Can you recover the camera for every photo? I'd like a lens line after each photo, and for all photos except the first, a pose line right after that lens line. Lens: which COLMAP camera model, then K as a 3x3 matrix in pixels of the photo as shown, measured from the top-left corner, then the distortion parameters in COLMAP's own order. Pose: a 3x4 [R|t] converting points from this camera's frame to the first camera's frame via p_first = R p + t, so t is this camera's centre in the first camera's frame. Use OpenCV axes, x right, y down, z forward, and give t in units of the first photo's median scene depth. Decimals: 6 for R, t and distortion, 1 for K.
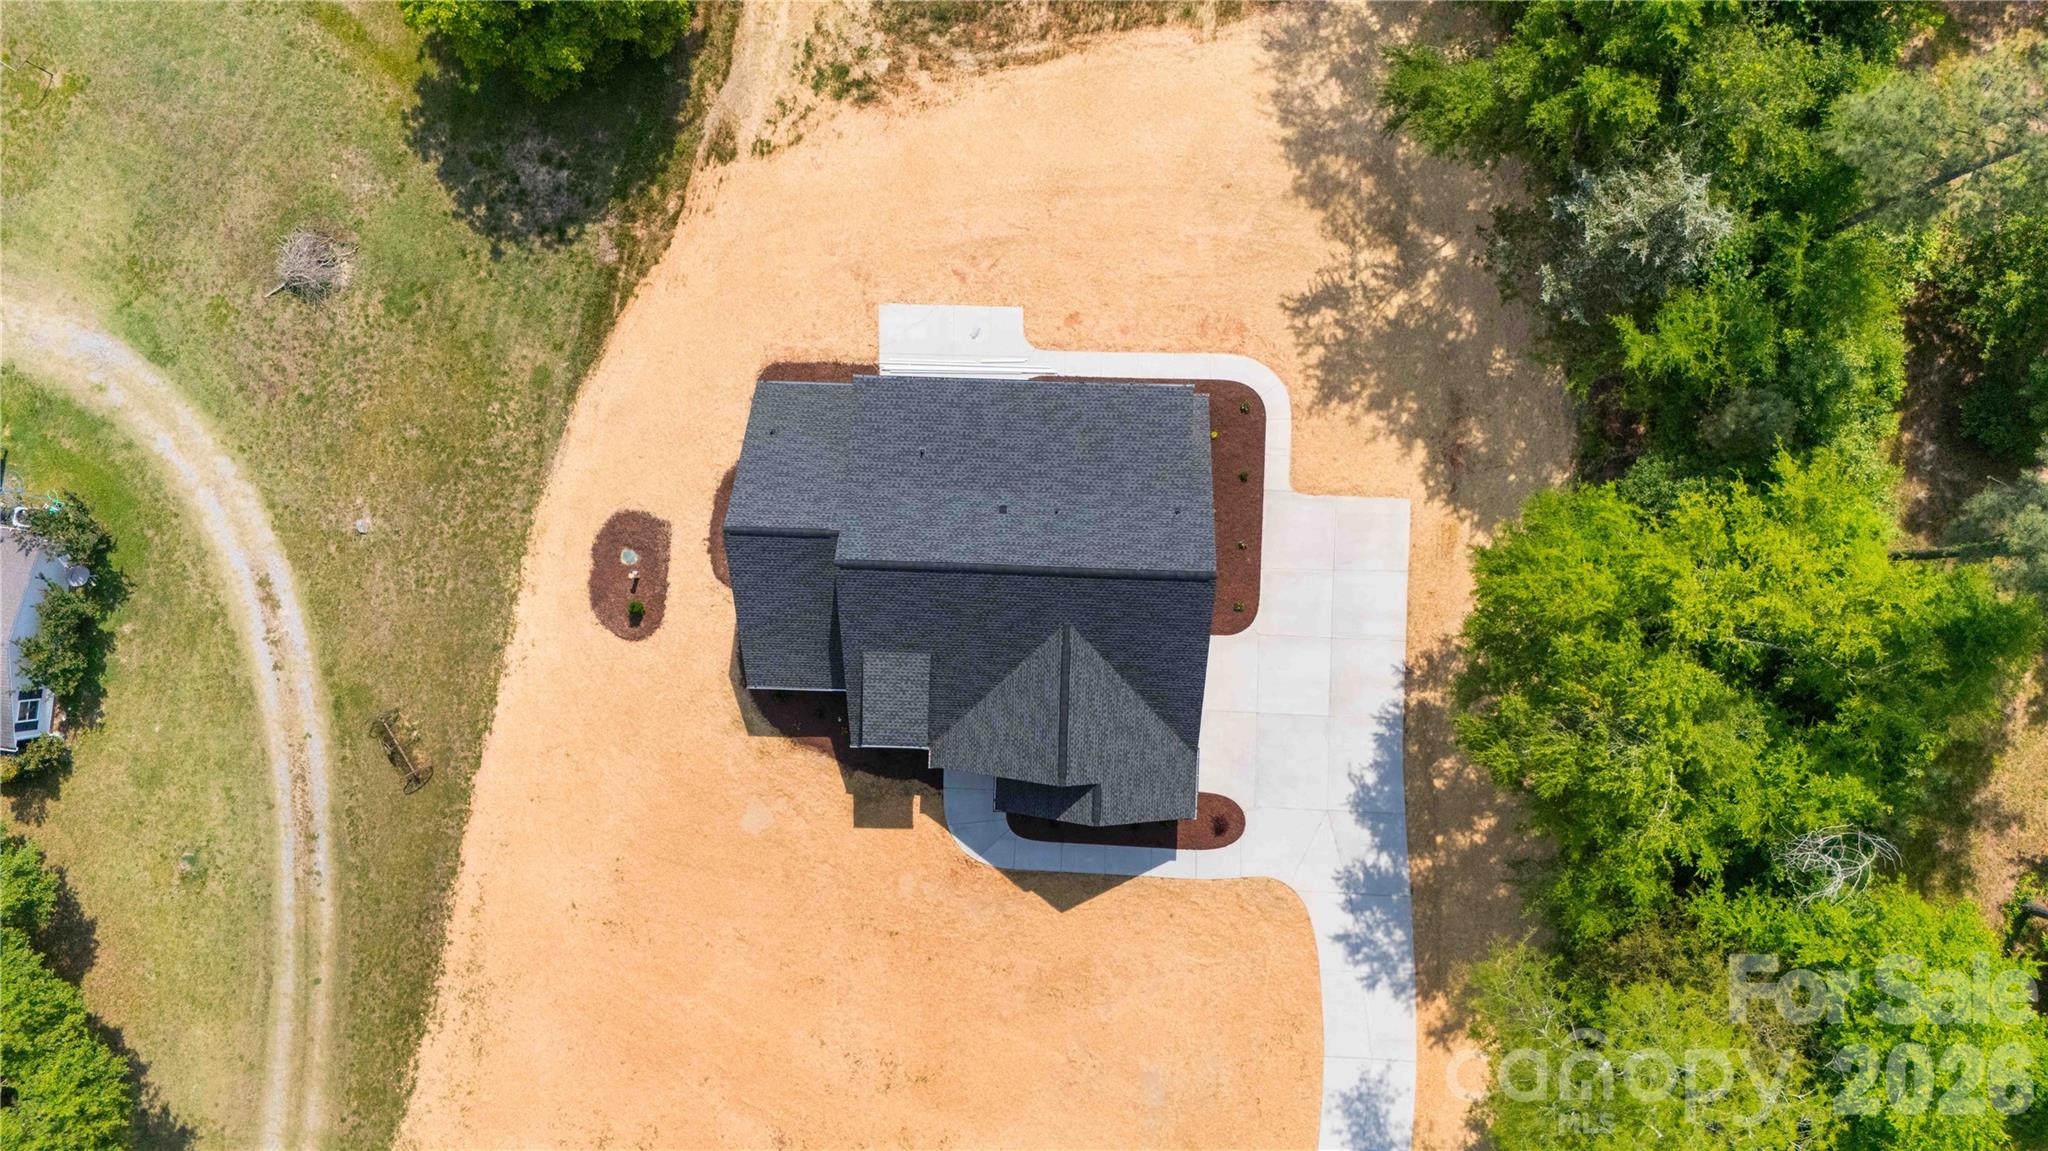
lens RADIAL K [[1546.1, 0, 1030.3], [0, 1546.1, 580.0], [0, 0, 1]] dist [0.058228, 0.000373]
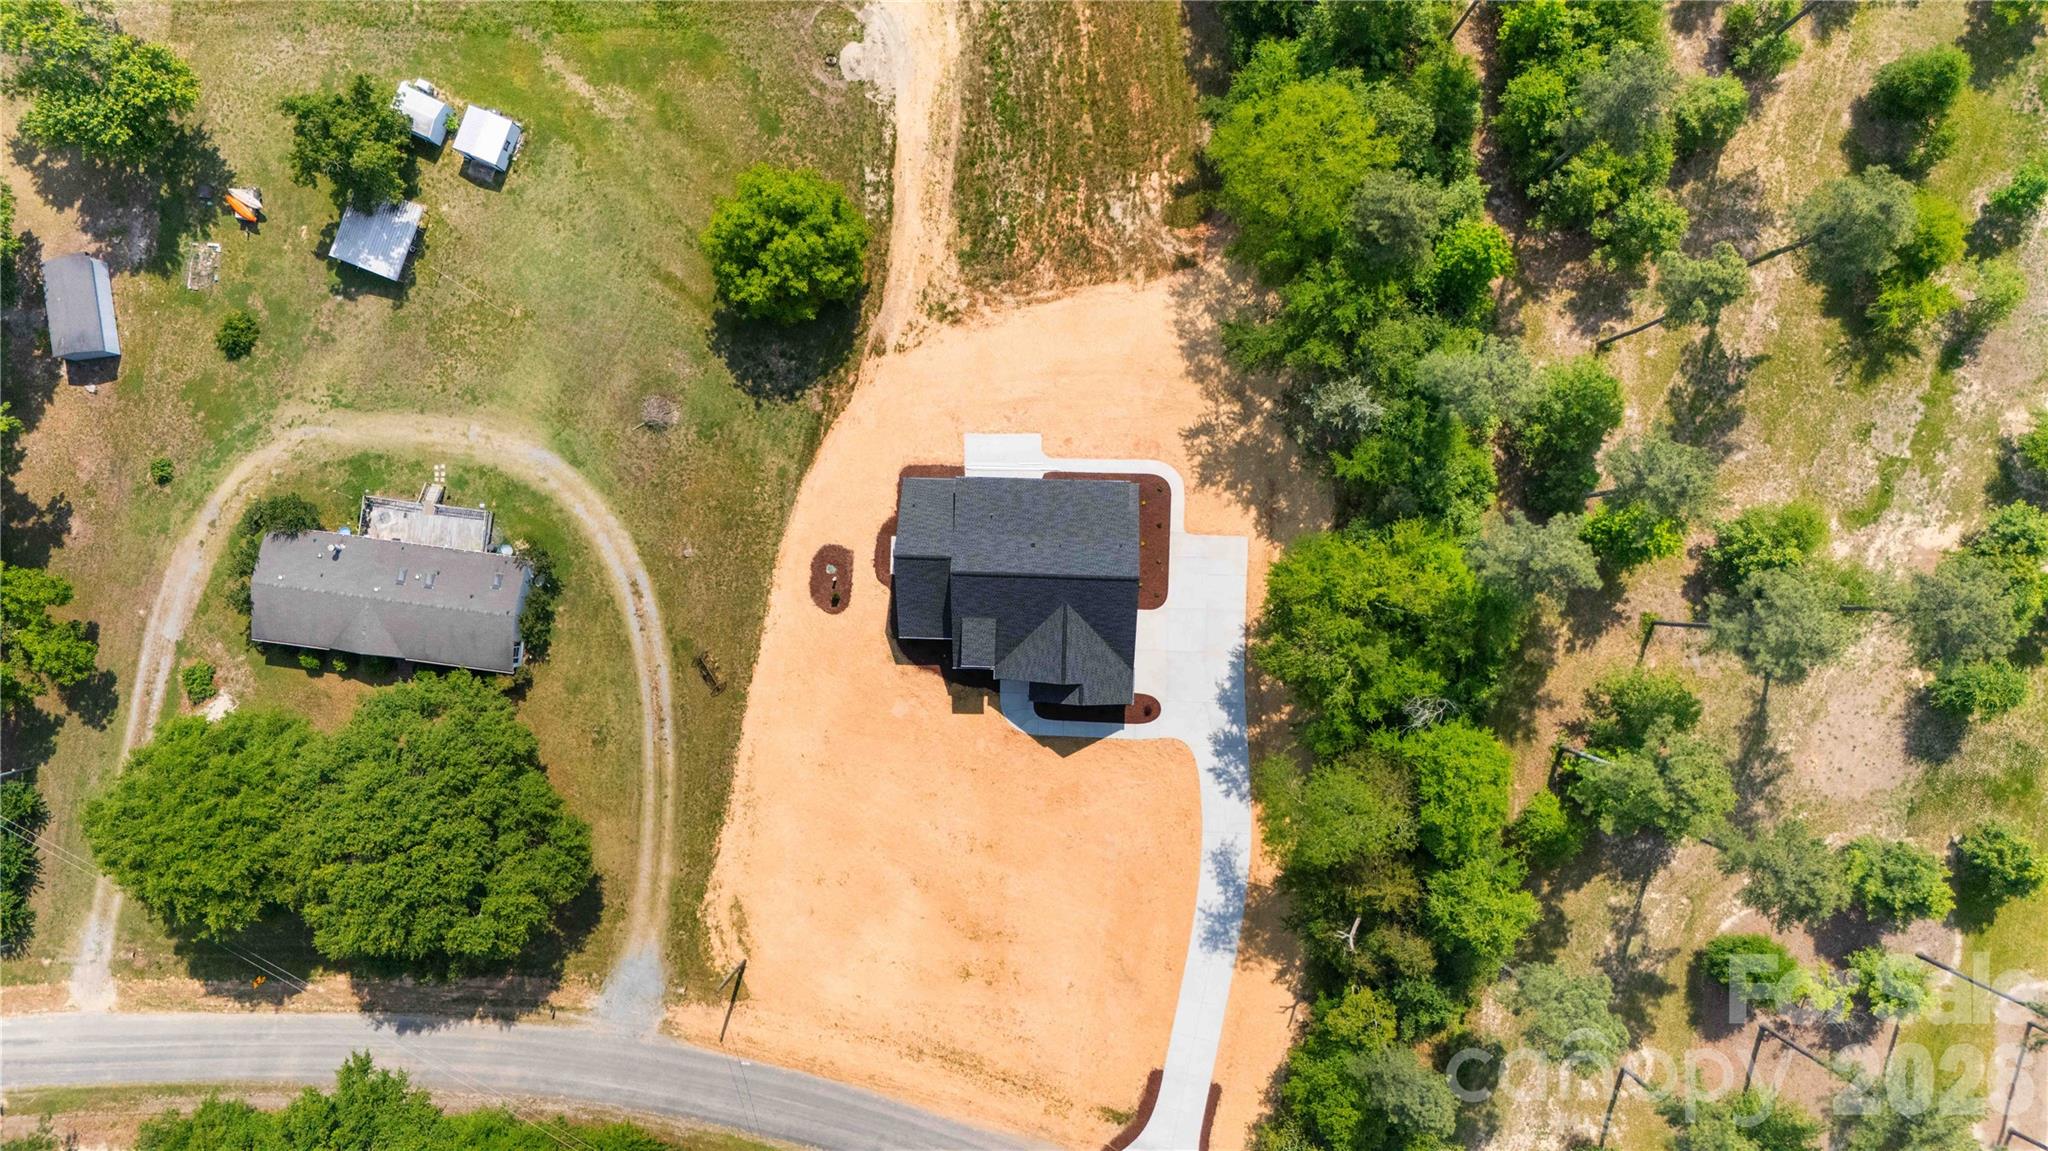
lens RADIAL K [[1546.1, 0, 1023.7], [0, 1546.1, 580.1], [0, 0, 1]] dist [0.058228, 0.000373]
pose [[0.999988, -0.004111, -0.002743, -0.021700], [0.004109, 0.999991, -0.000669, 0.000170], [0.002746, 0.000657, 0.999996, -0.867585]]
